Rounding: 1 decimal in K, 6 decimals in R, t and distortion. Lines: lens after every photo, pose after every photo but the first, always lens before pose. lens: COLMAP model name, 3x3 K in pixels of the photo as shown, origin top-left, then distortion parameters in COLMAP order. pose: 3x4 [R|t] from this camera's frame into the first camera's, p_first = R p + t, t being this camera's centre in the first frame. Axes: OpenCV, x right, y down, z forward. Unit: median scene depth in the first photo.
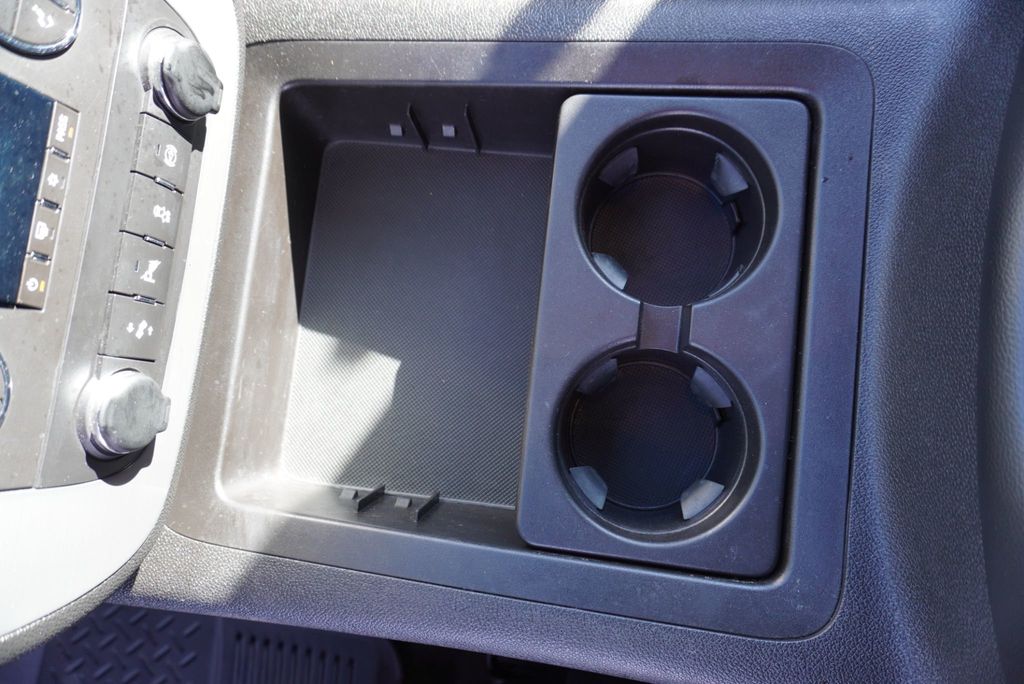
lens RADIAL K [[699.7, 0, 515.7], [0, 699.7, 343.1], [0, 0, 1]] dist [-0.037691, 0.034510]
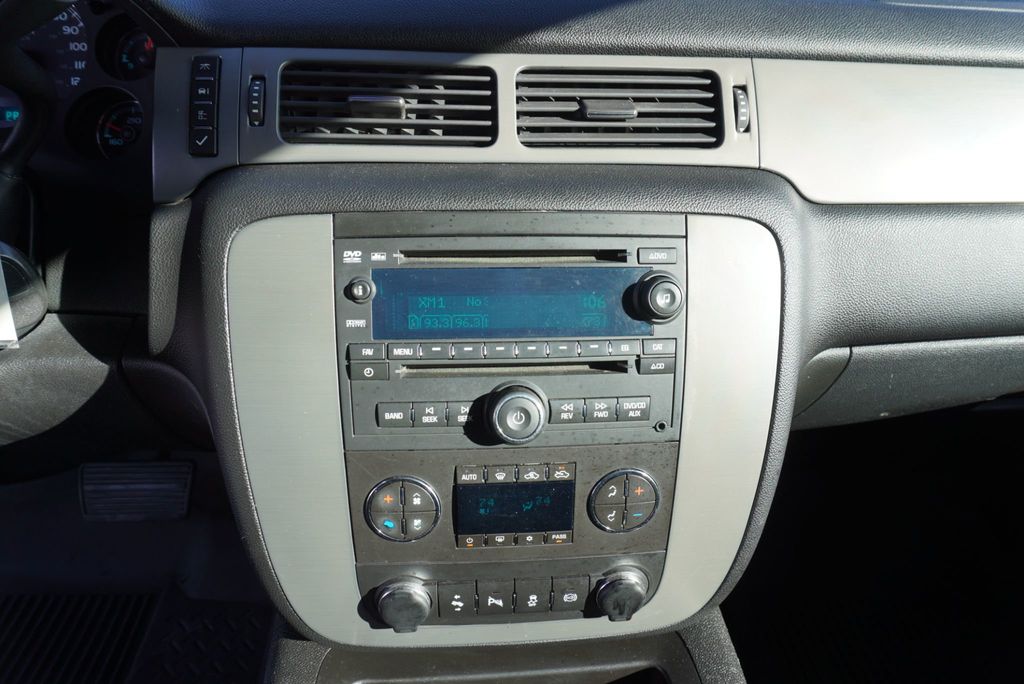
lens RADIAL K [[699.7, 0, 522.1], [0, 699.7, 336.3], [0, 0, 1]] dist [-0.037691, 0.034510]
pose [[0.199678, 0.598435, -0.775890, 0.349469], [-0.978293, 0.166544, -0.123314, -0.067957], [0.055425, 0.783670, 0.618699, -0.443286]]
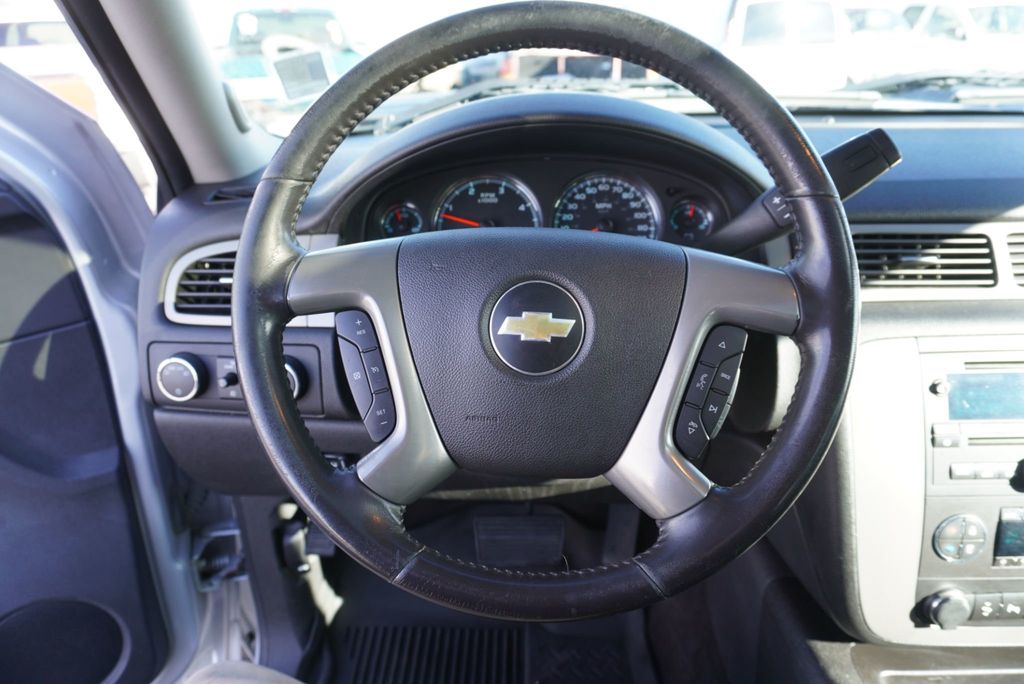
lens RADIAL K [[699.7, 0, 517.4], [0, 699.7, 339.2], [0, 0, 1]] dist [-0.037691, 0.034510]
pose [[0.126847, 0.518212, -0.845793, 0.679992], [-0.985231, 0.164698, -0.046850, 1.389722], [0.115023, 0.839244, 0.531450, -1.050516]]
